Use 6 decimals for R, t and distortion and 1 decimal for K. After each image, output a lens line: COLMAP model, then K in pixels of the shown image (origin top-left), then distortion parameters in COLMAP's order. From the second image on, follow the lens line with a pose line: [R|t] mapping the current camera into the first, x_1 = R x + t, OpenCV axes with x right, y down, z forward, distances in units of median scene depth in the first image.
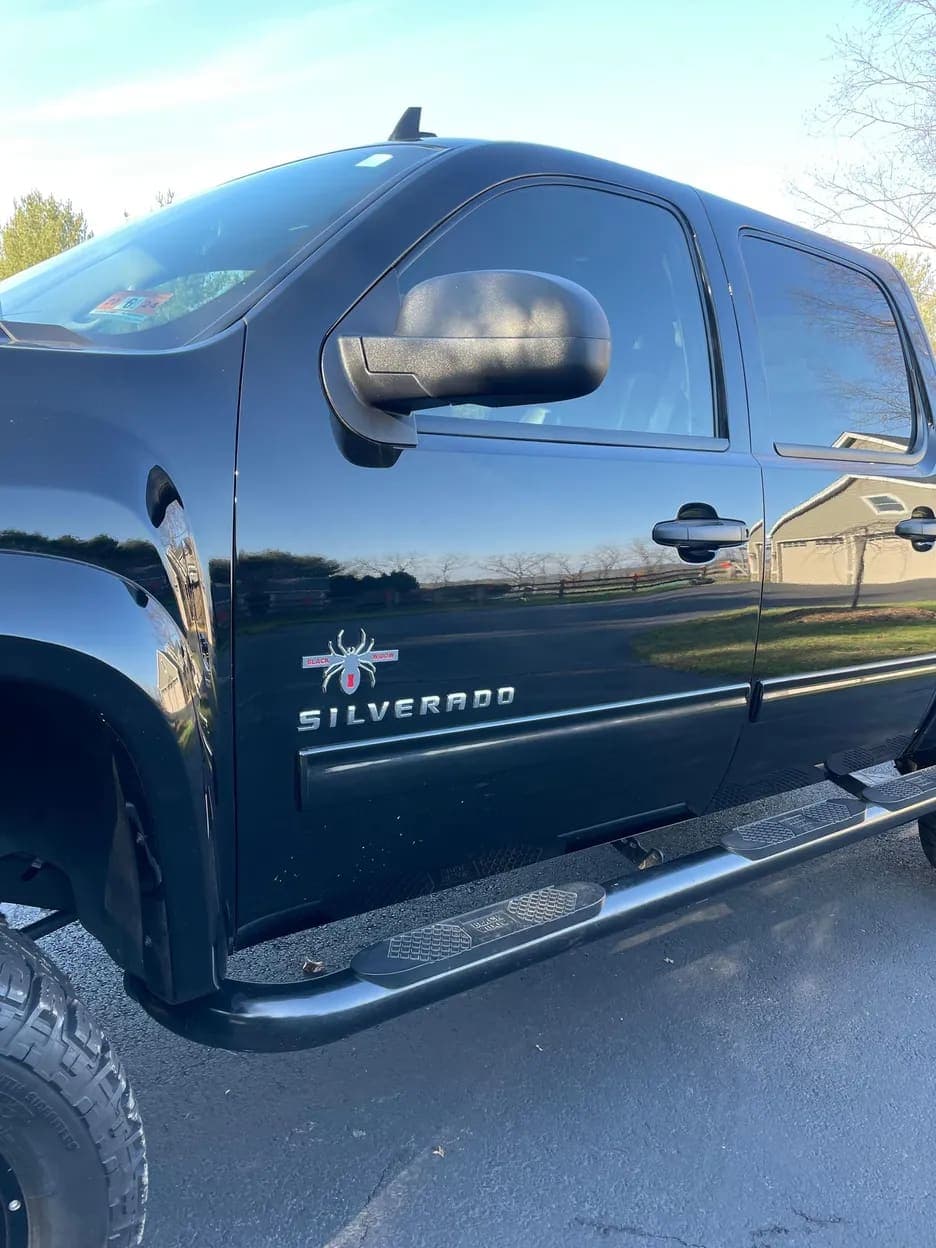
lens RADIAL K [[989.8, 0, 468.0], [0, 989.8, 624.0], [0, 0, 1]] dist [0.070414, -0.116797]
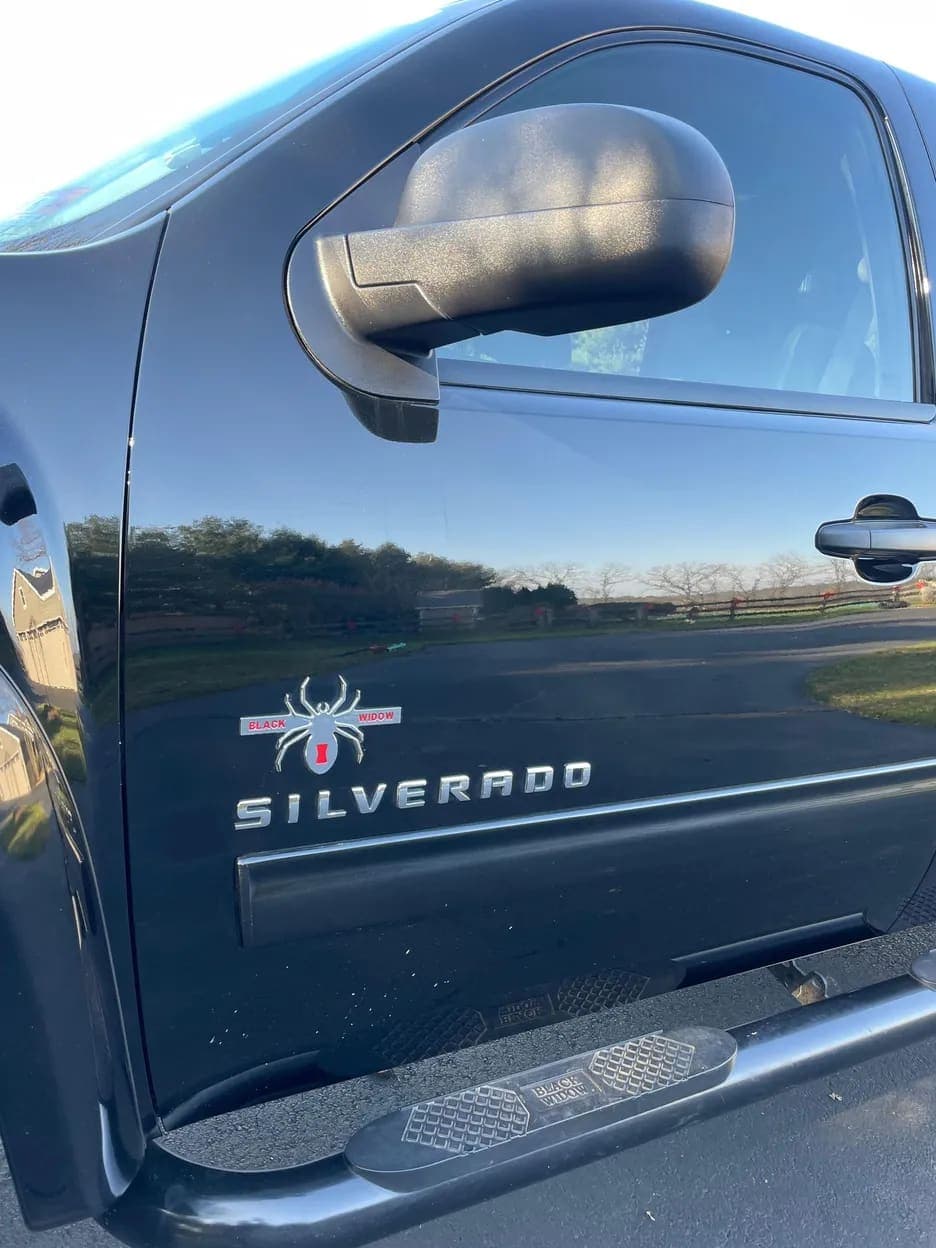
lens RADIAL K [[989.8, 0, 468.0], [0, 989.8, 624.0], [0, 0, 1]] dist [0.070414, -0.116797]
pose [[0.984558, 0.023115, -0.173526, 0.085245], [-0.025104, 0.999642, -0.009277, -0.024057], [0.173250, 0.013490, 0.984786, 0.339431]]
